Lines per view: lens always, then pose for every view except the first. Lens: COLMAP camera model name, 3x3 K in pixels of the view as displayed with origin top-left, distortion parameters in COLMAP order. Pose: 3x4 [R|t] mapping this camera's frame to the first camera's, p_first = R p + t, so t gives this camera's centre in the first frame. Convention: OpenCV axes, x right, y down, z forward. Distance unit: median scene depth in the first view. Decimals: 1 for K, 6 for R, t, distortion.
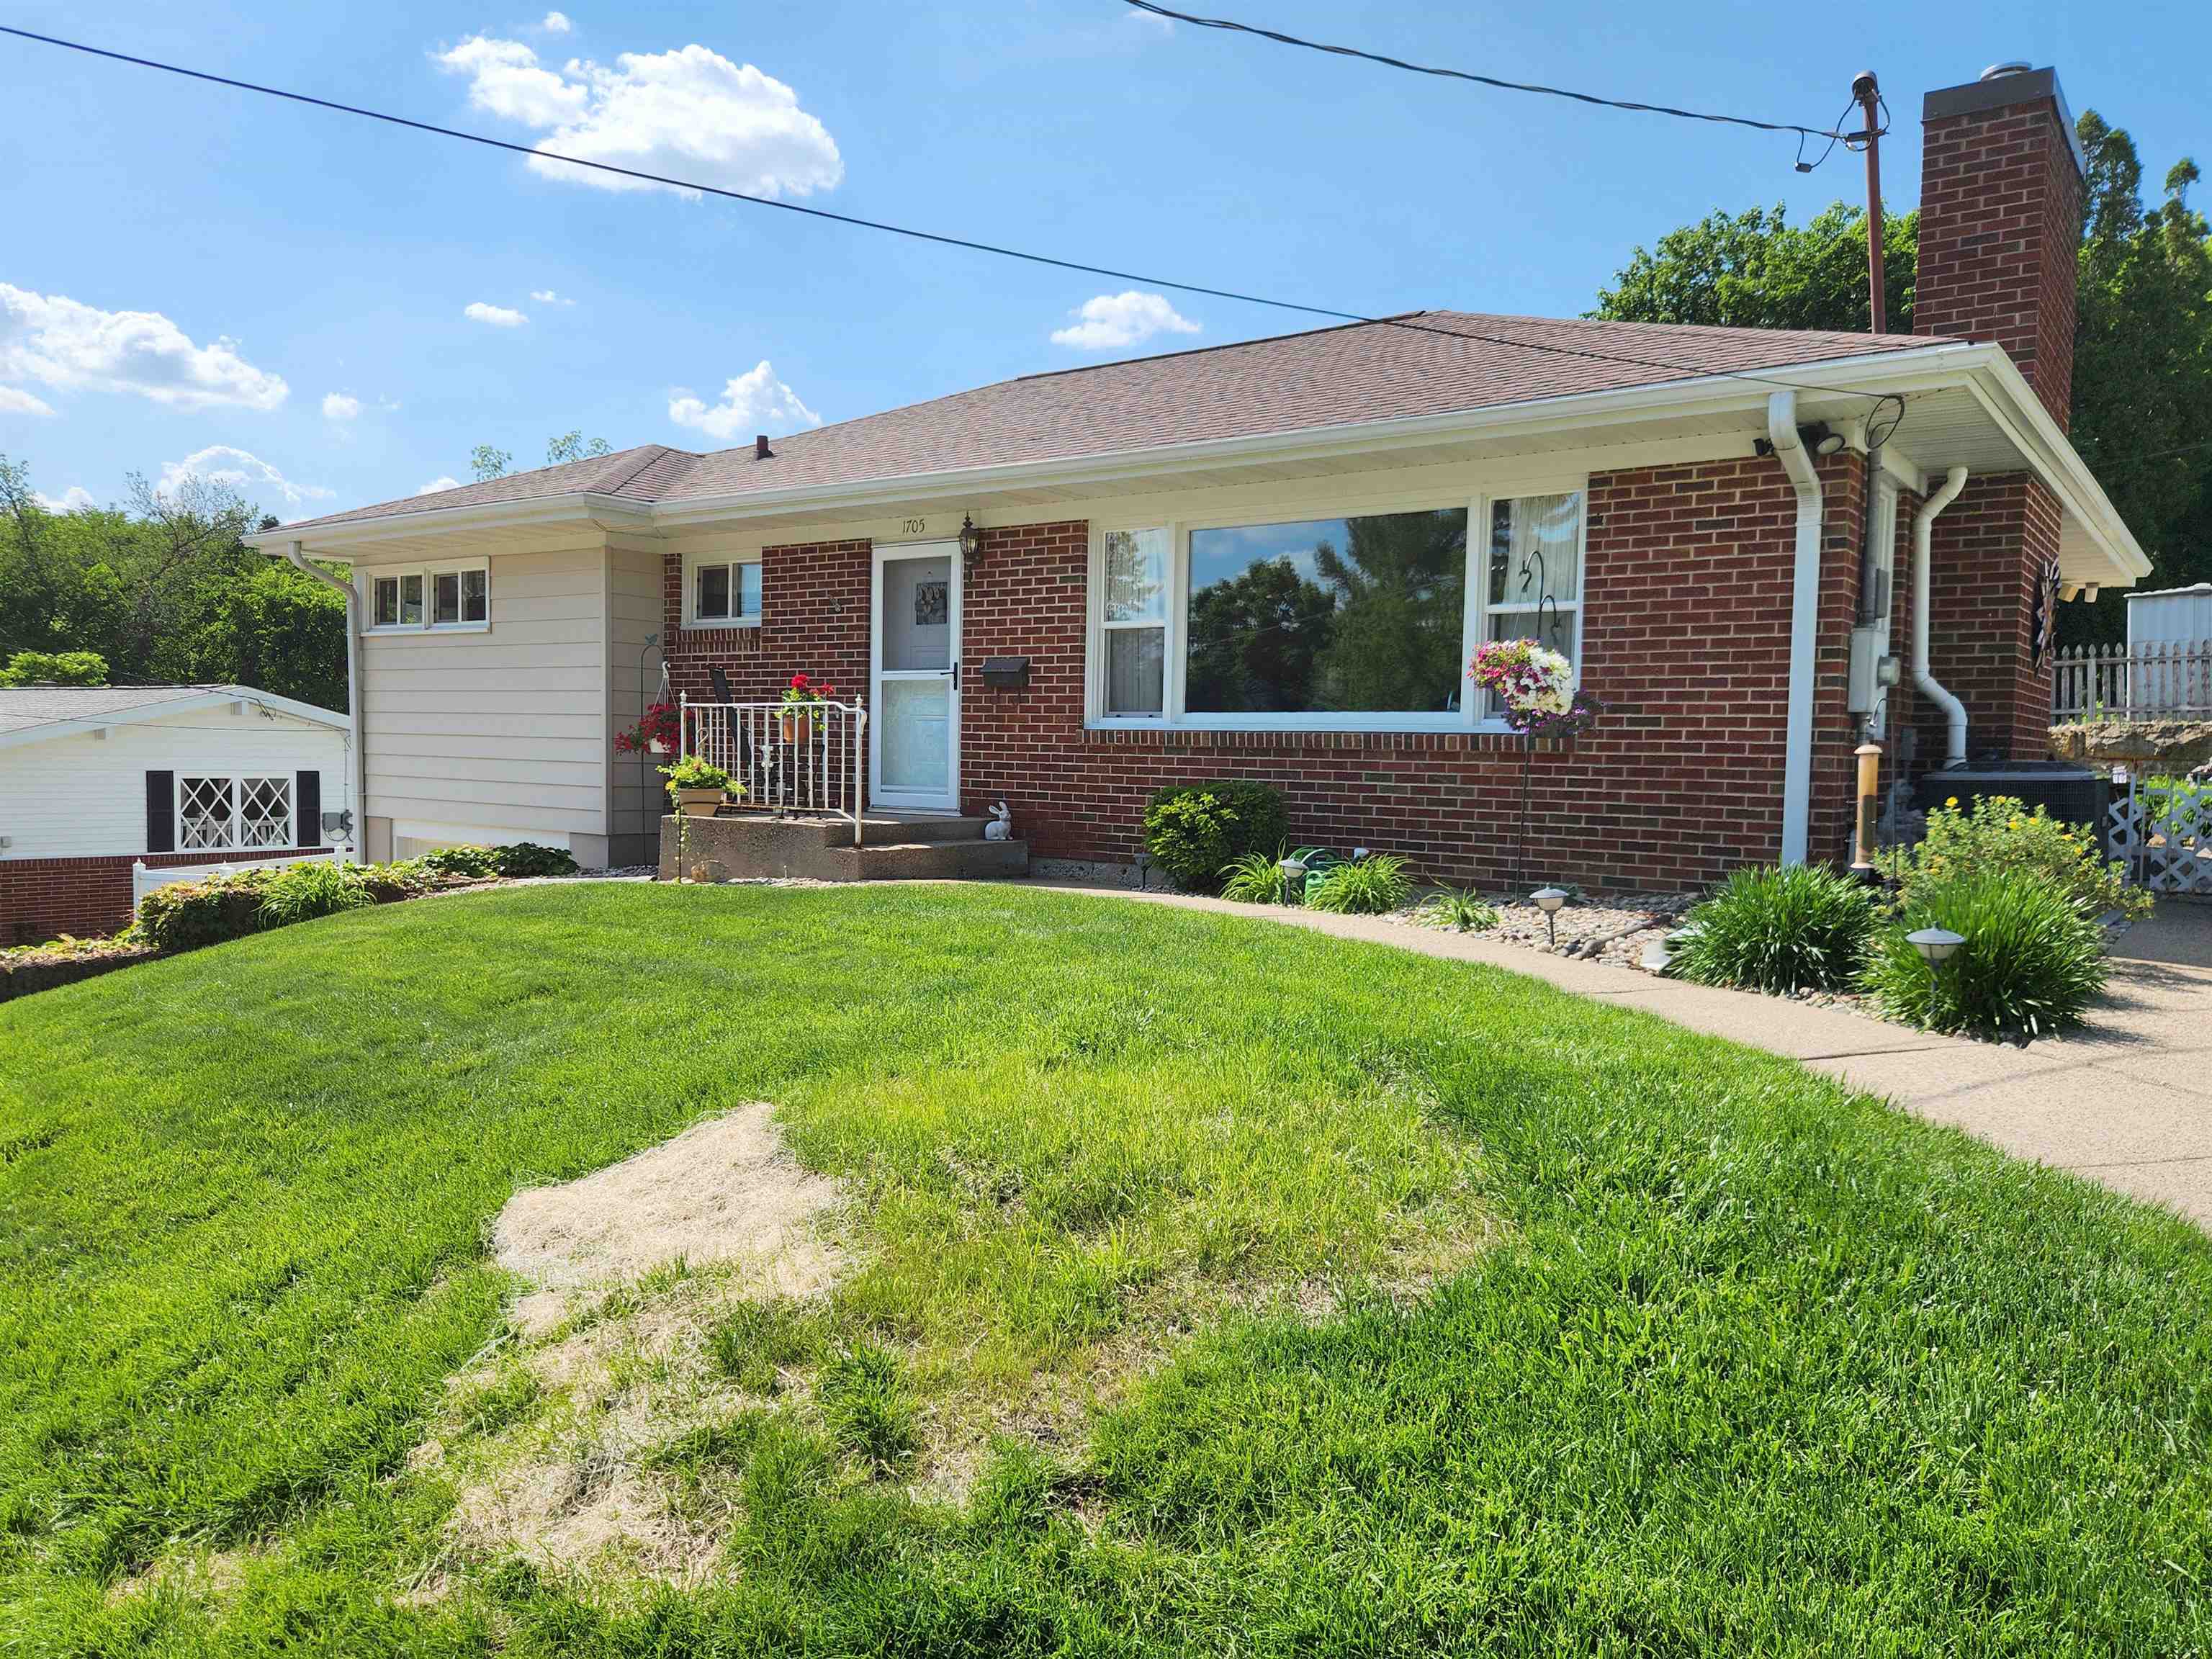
lens RADIAL K [[1578.2, 0, 1106.0], [0, 1578.2, 829.5], [0, 0, 1]] dist [0.086304, -0.070229]
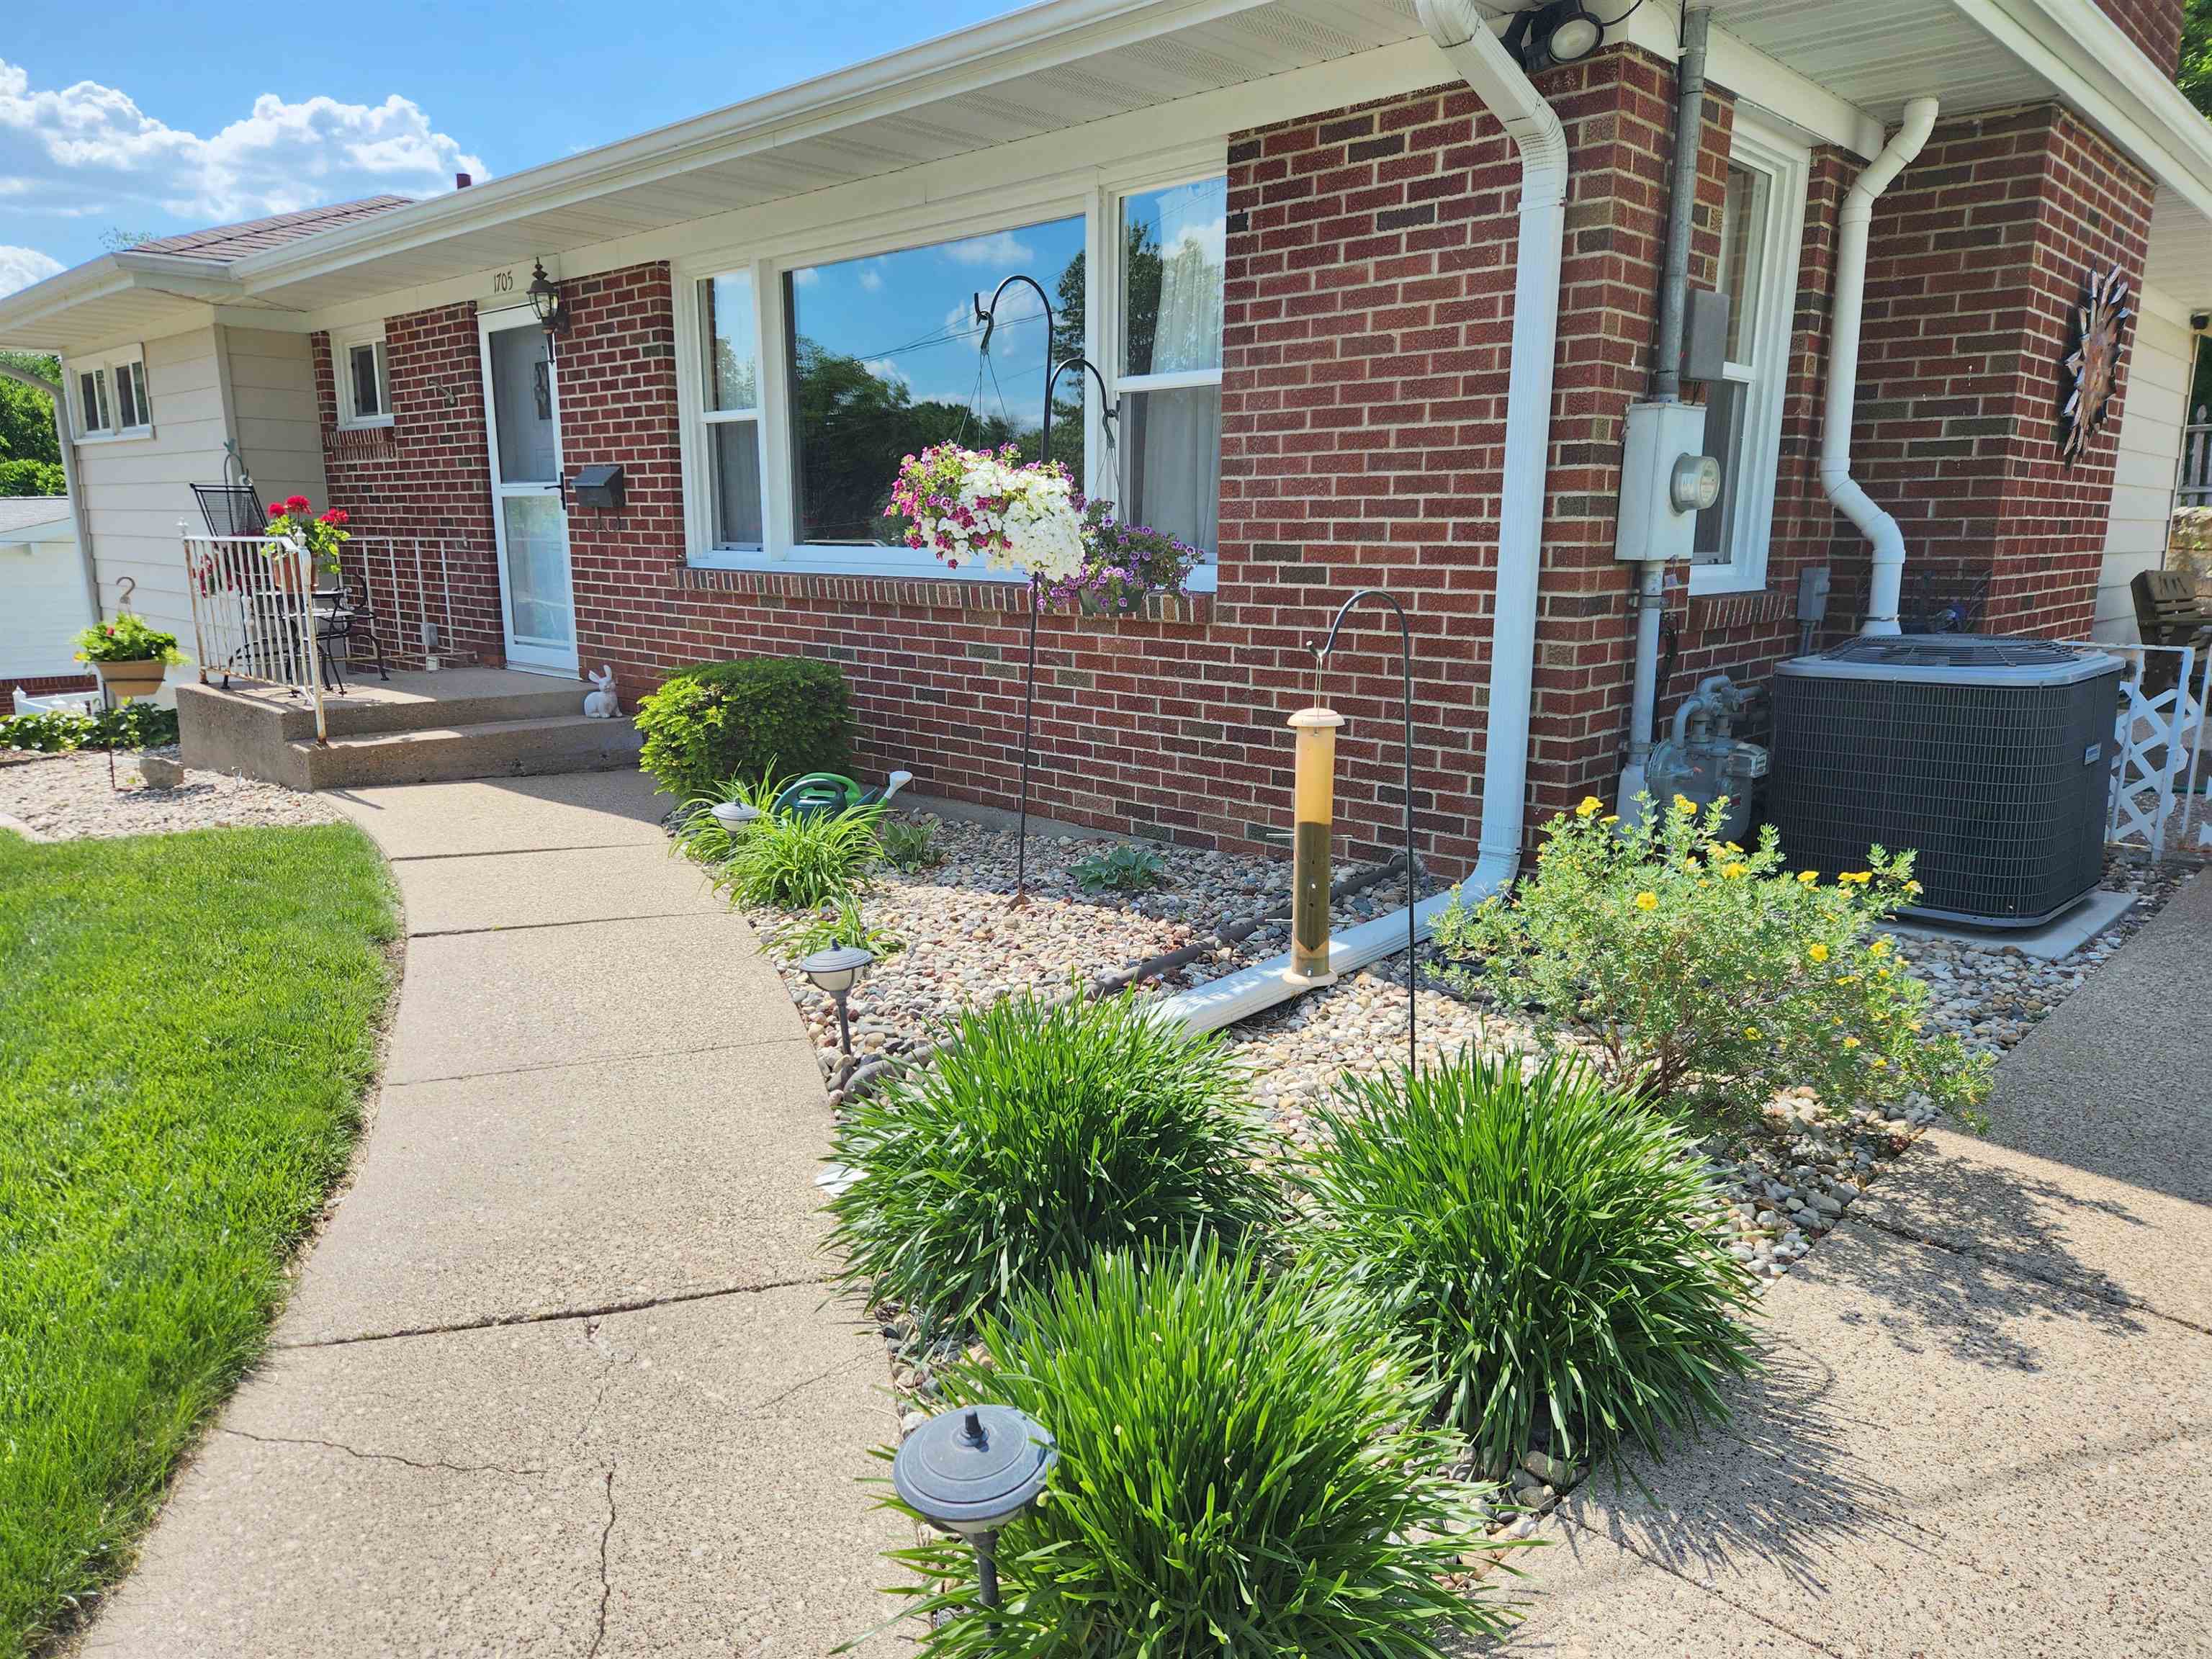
lens RADIAL K [[1471.5, 0, 1106.0], [0, 1471.5, 829.5], [0, 0, 1]] dist [0.084283, -0.075360]
pose [[0.990903, 0.011017, -0.134129, 0.316430], [0.009479, 0.988455, 0.151215, -0.053693], [0.134246, -0.151111, 0.979359, 0.401017]]
